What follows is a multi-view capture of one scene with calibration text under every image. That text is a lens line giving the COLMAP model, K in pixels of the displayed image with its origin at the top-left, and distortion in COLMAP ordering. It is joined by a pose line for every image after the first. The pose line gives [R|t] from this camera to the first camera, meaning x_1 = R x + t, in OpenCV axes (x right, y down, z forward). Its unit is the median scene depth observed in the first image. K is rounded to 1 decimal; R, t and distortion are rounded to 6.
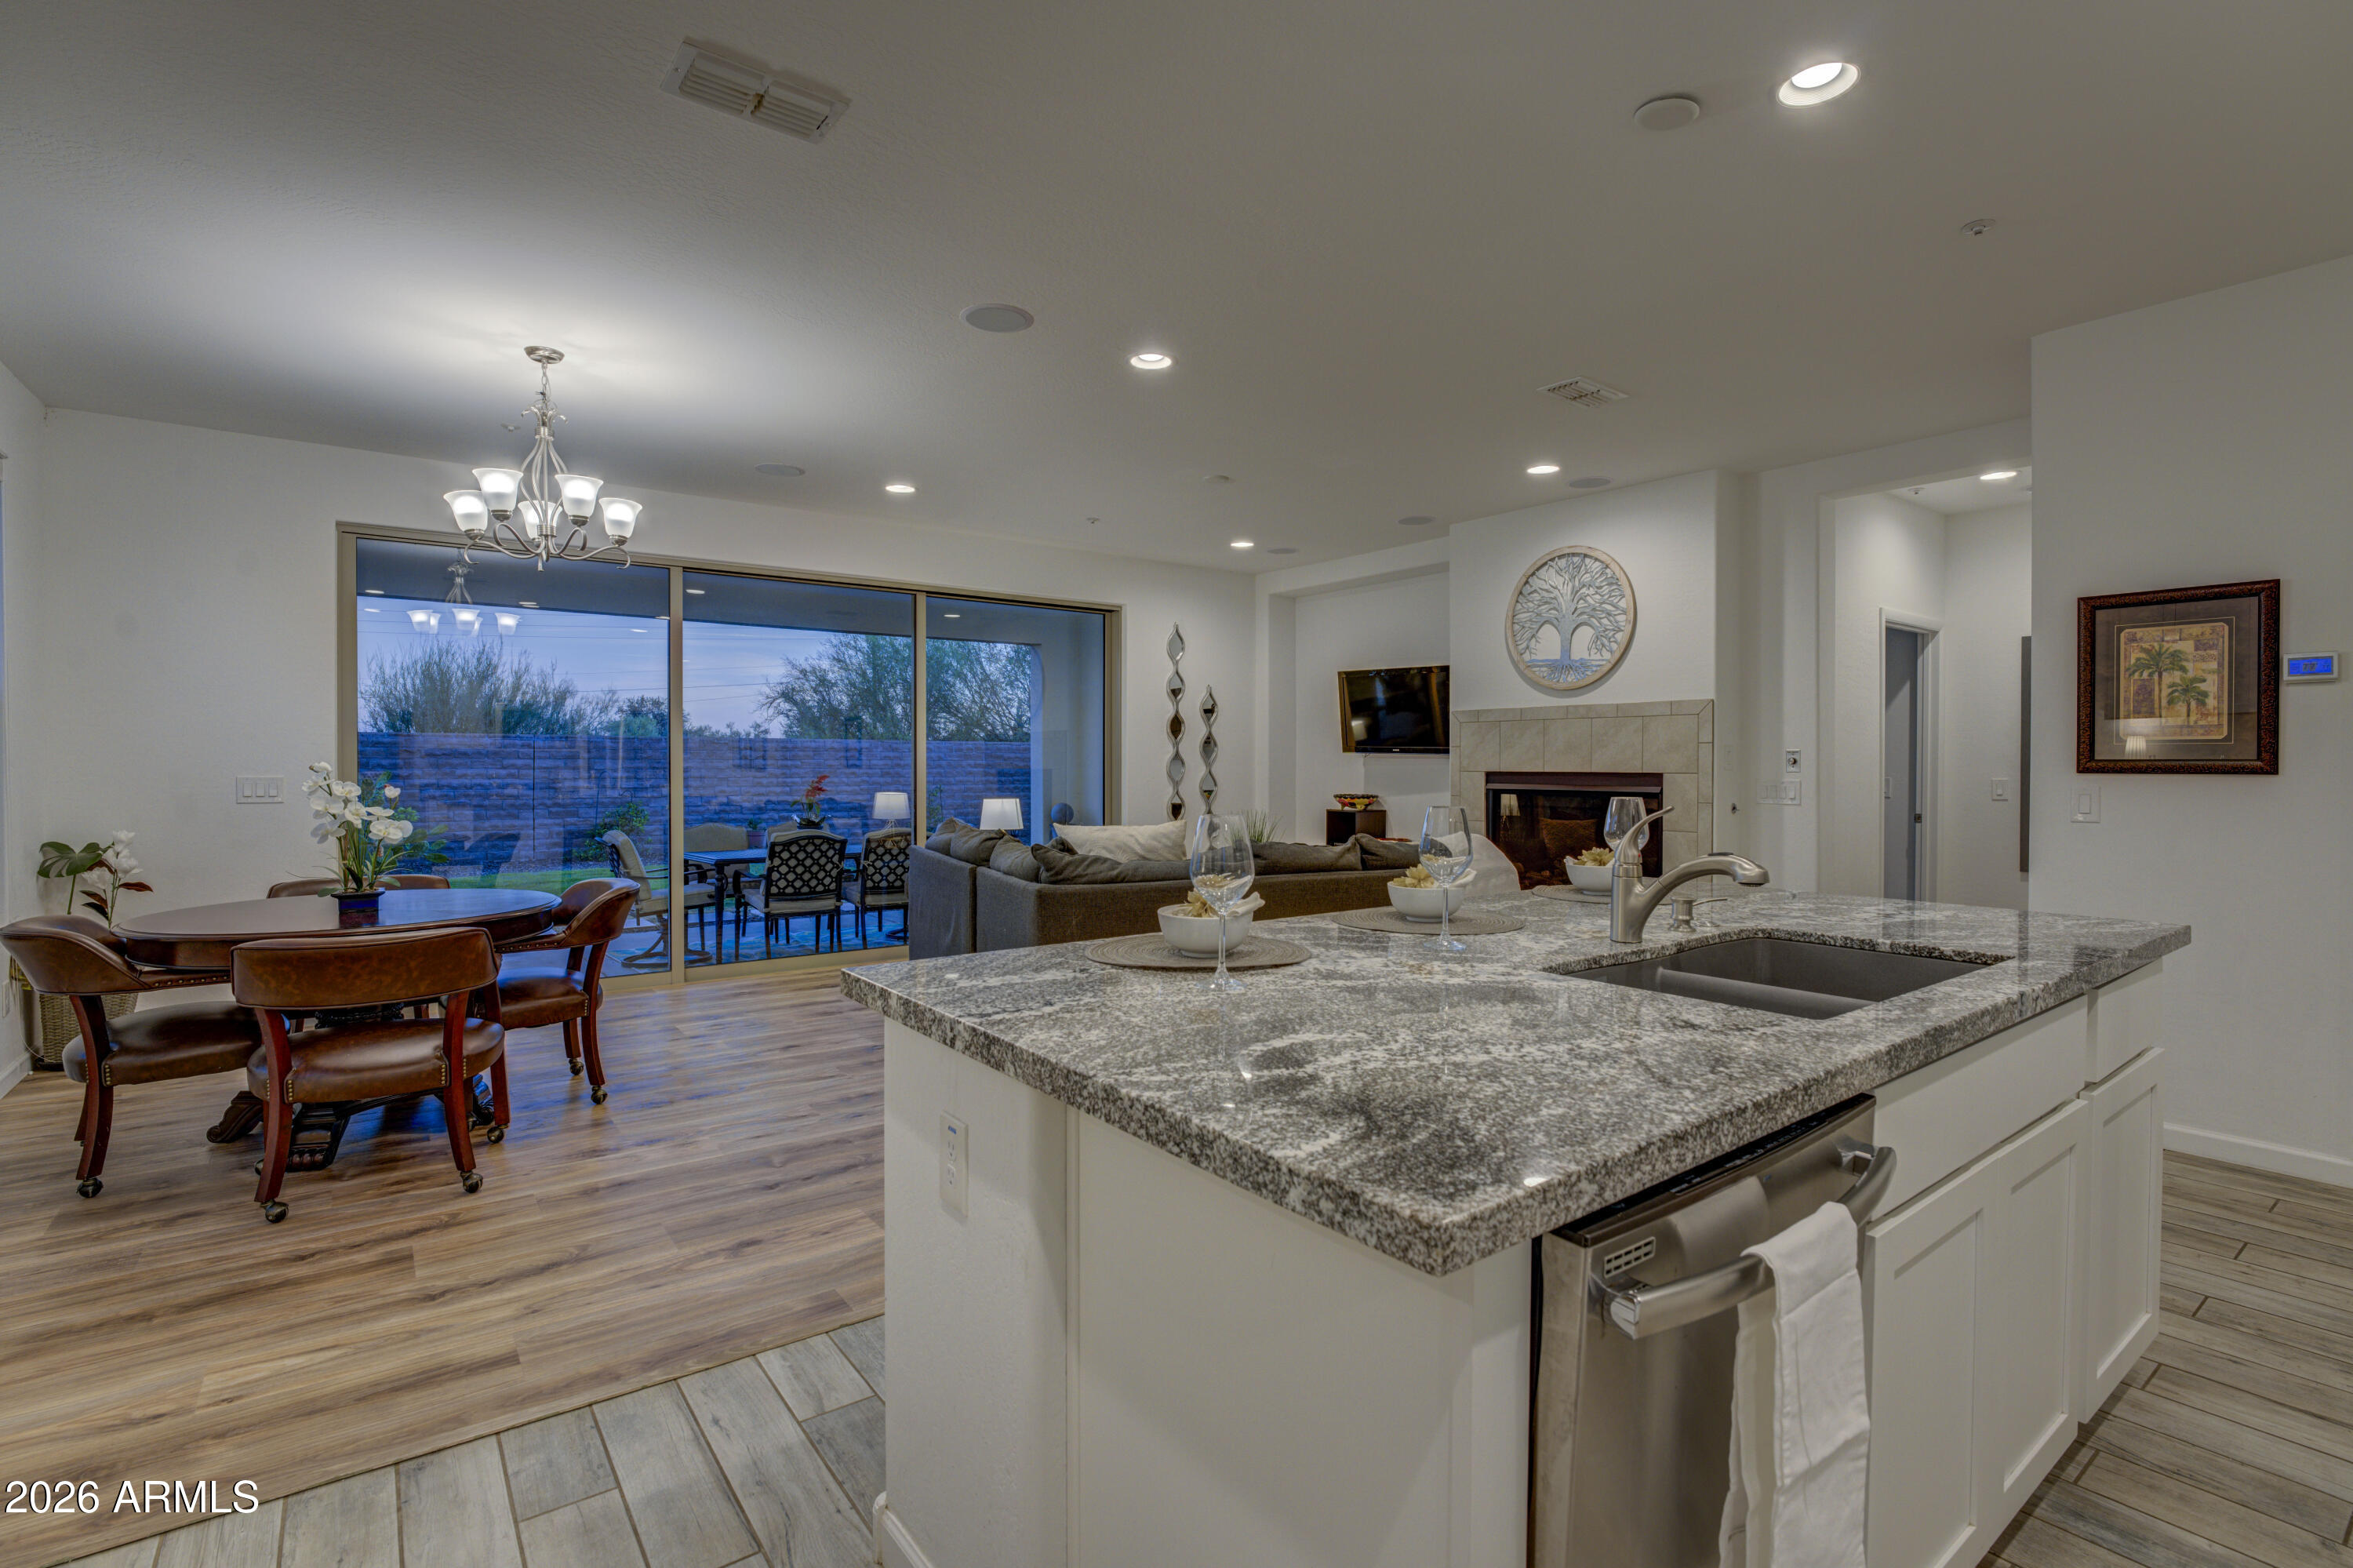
lens RADIAL K [[1082.6, 0, 1176.5], [0, 1082.6, 784.0], [0, 0, 1]] dist [-0.001728, -0.000297]
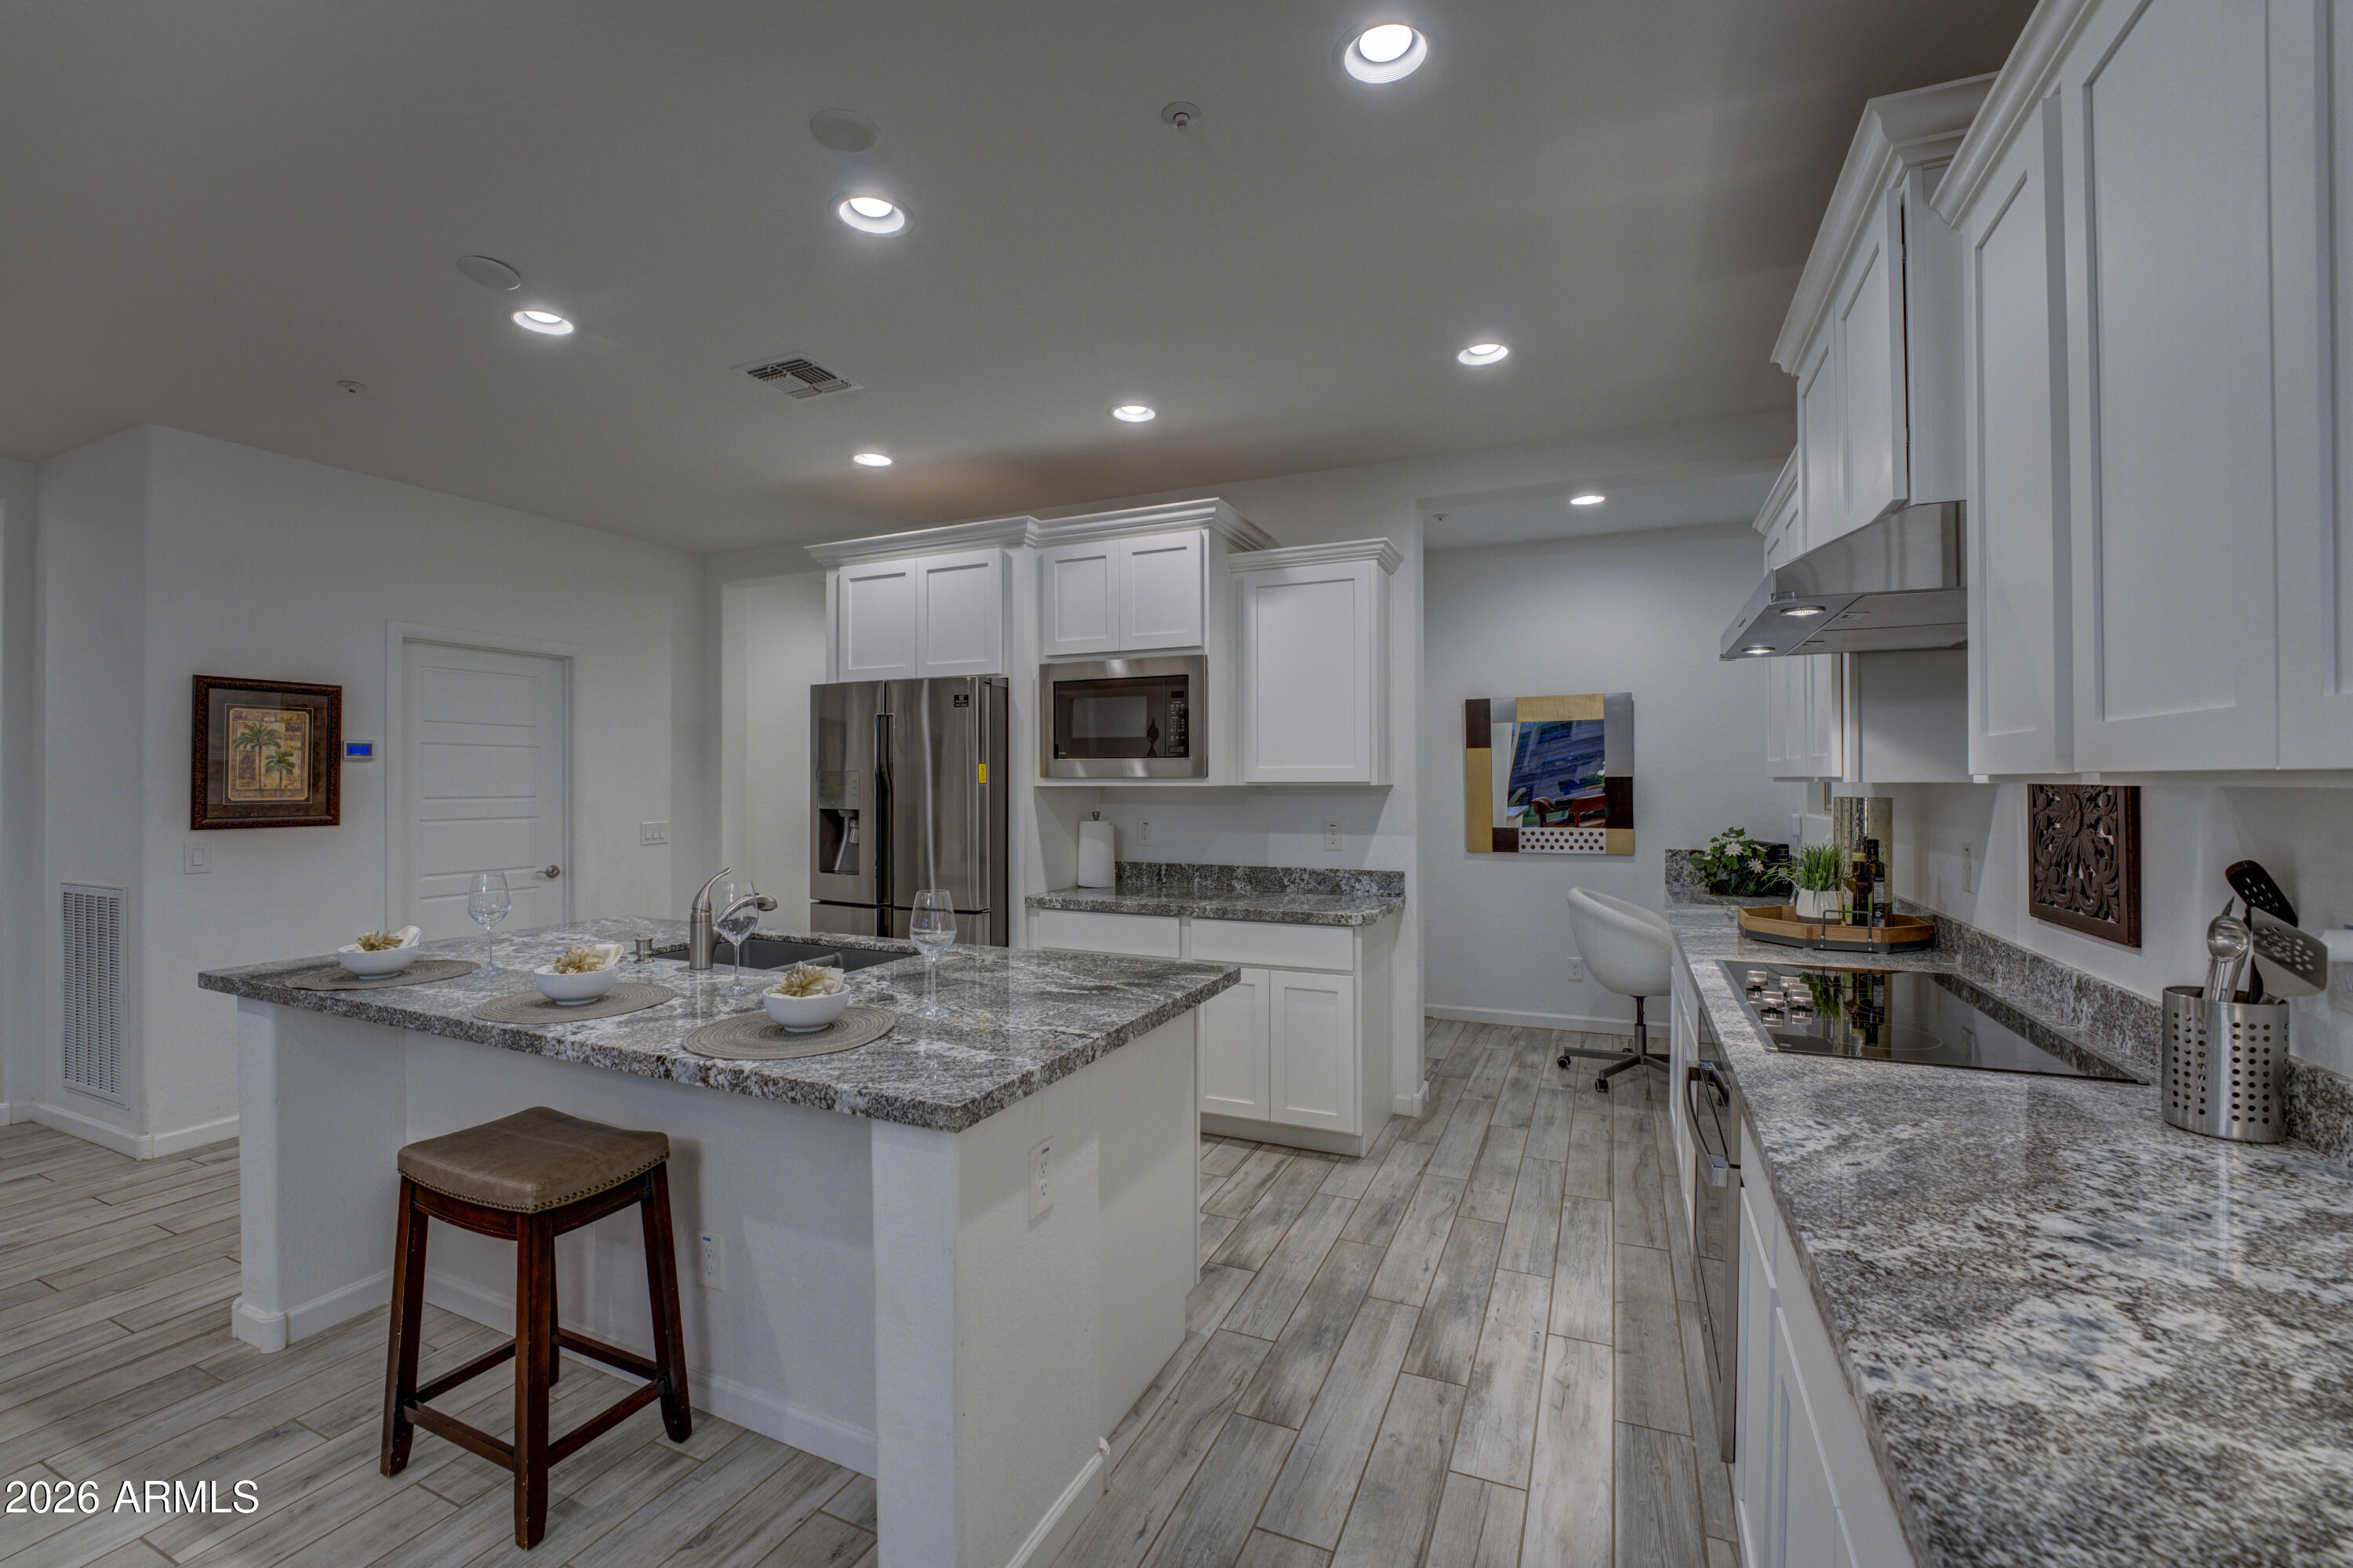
lens RADIAL K [[974.2, 0, 1176.5], [0, 974.2, 784.0], [0, 0, 1]] dist [-0.021653, 0.000281]
pose [[-0.480578, -0.000111, 0.876952, -0.569076], [0.017315, 0.999804, 0.009615, -0.053558], [-0.876781, 0.019805, -0.480482, 0.623786]]
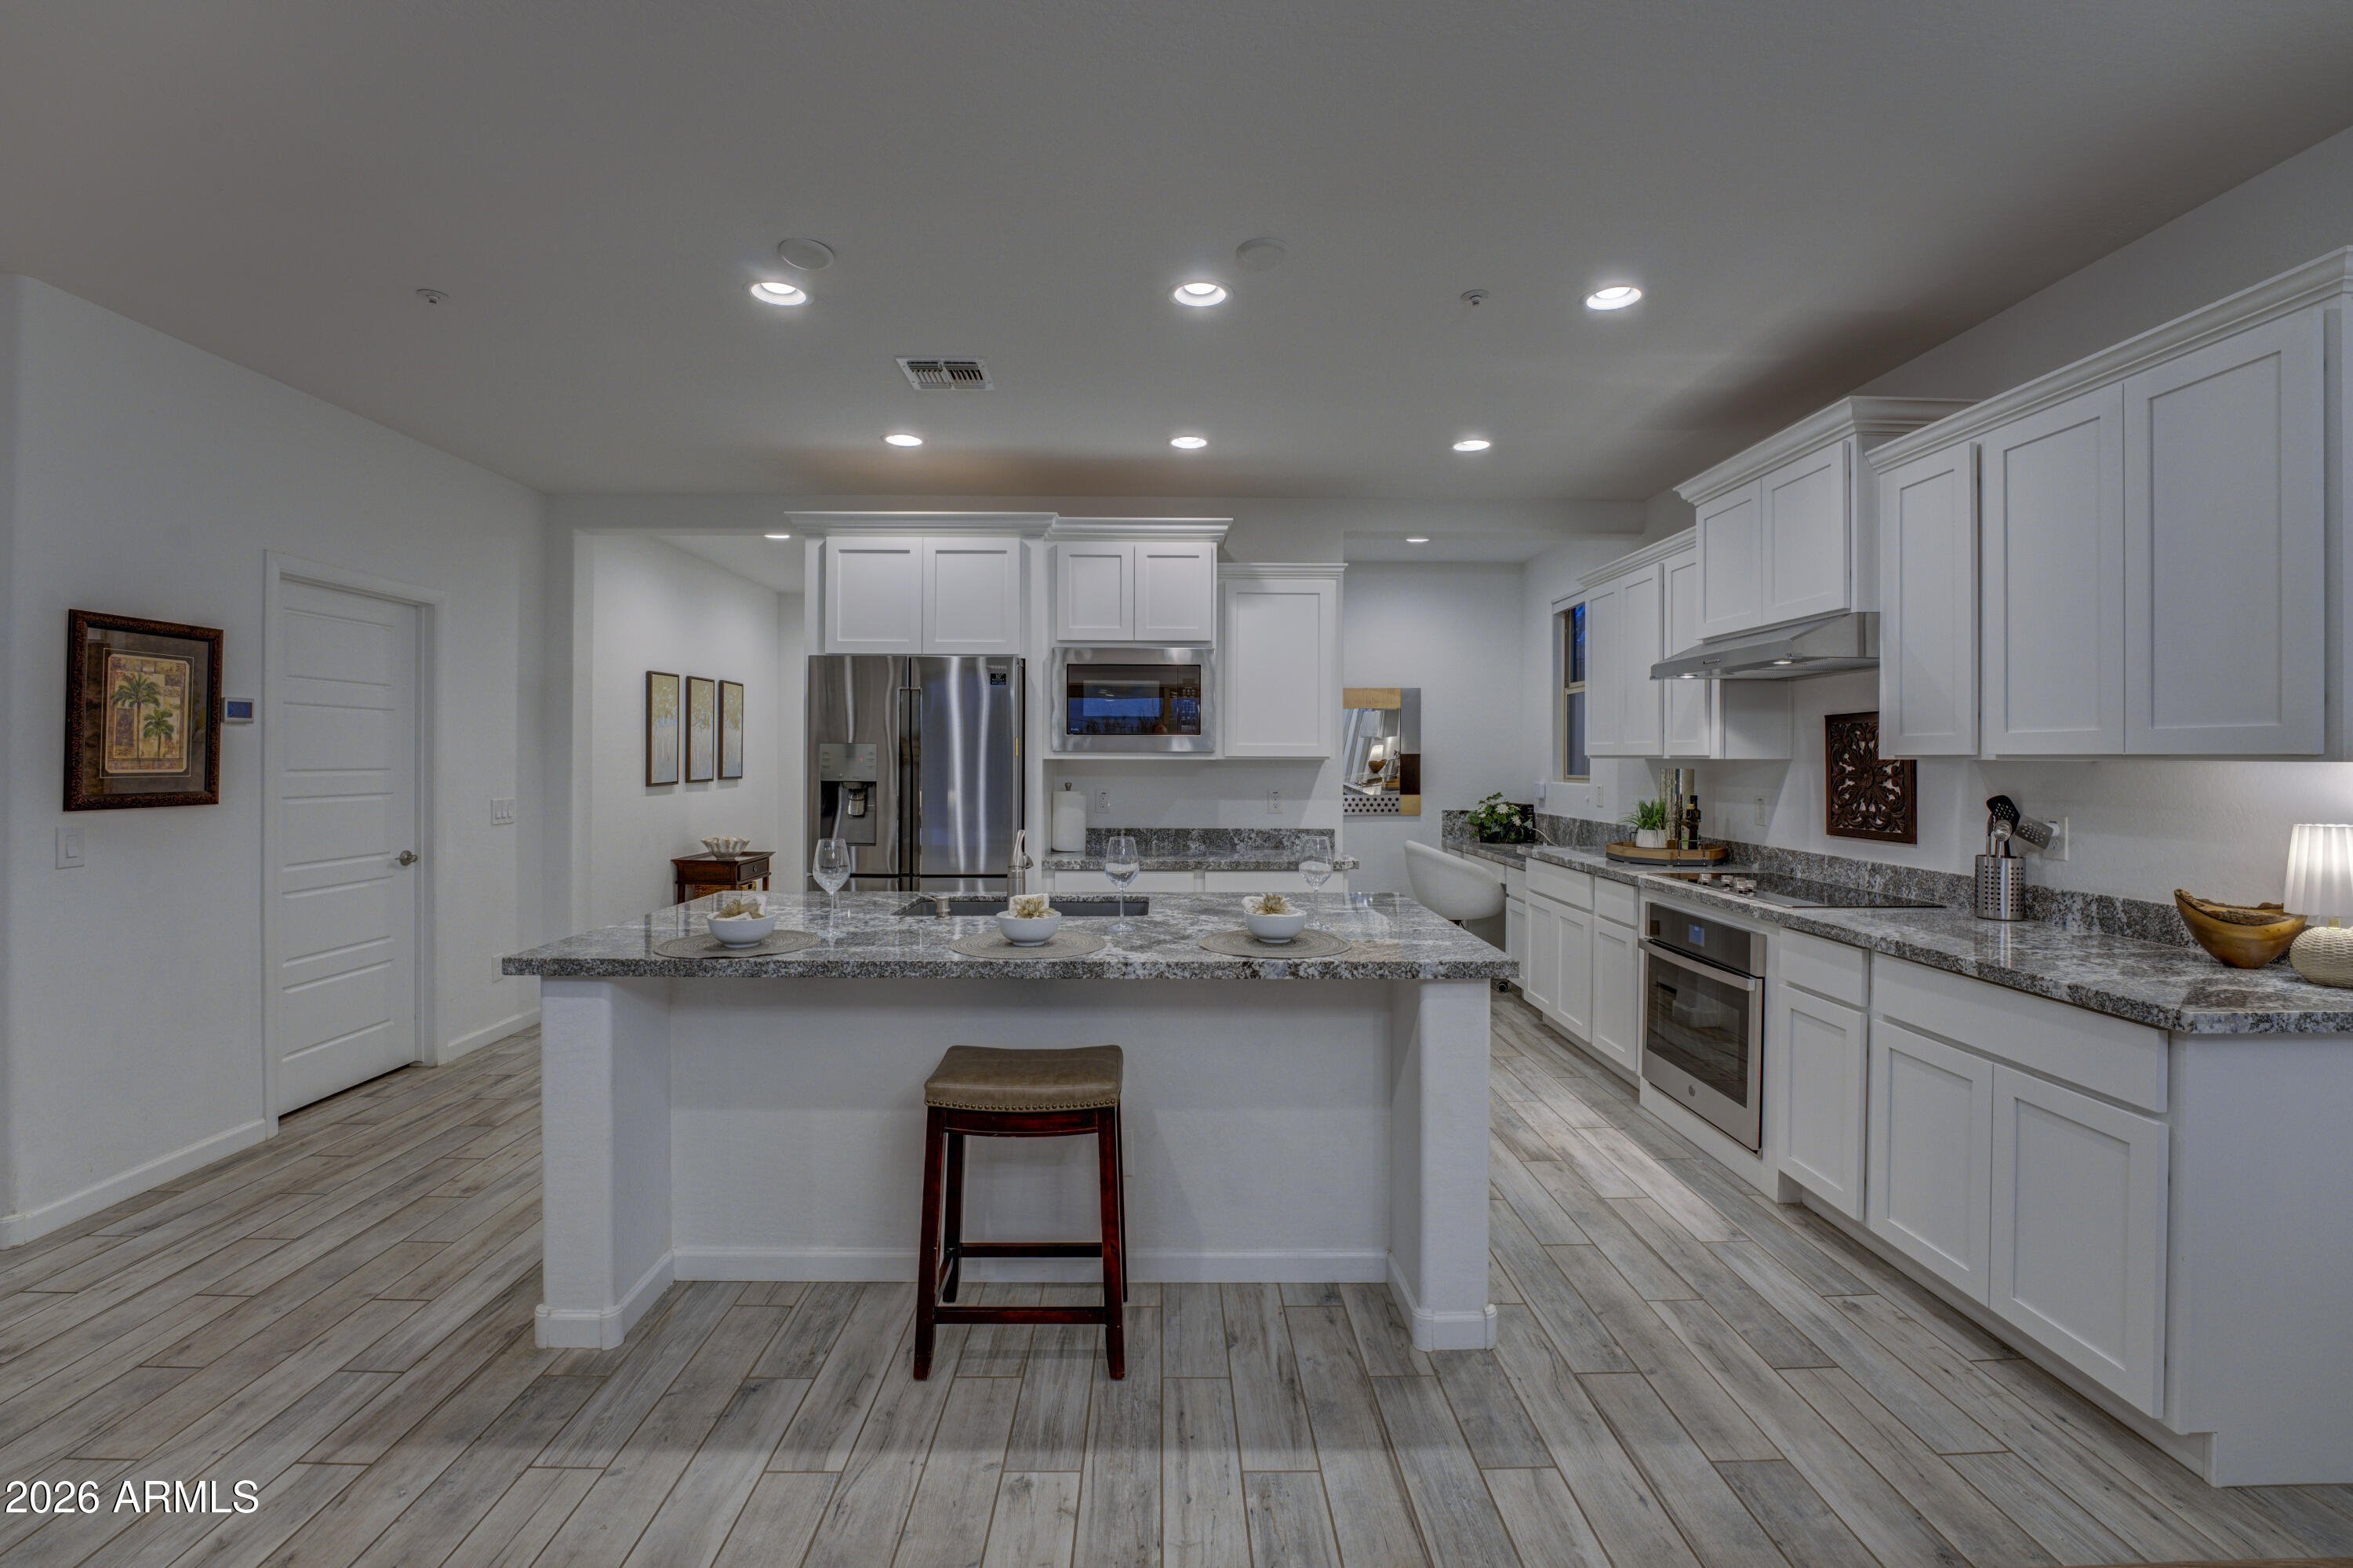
lens RADIAL K [[1004.5, 0, 1178.0], [0, 1004.5, 761.2], [0, 0, 1]] dist [-0.020823, 0.000235]
pose [[-0.805232, -0.004790, 0.592941, -0.373201], [0.006937, 0.999823, 0.017497, -0.061988], [-0.592920, 0.018203, -0.805056, 1.190322]]
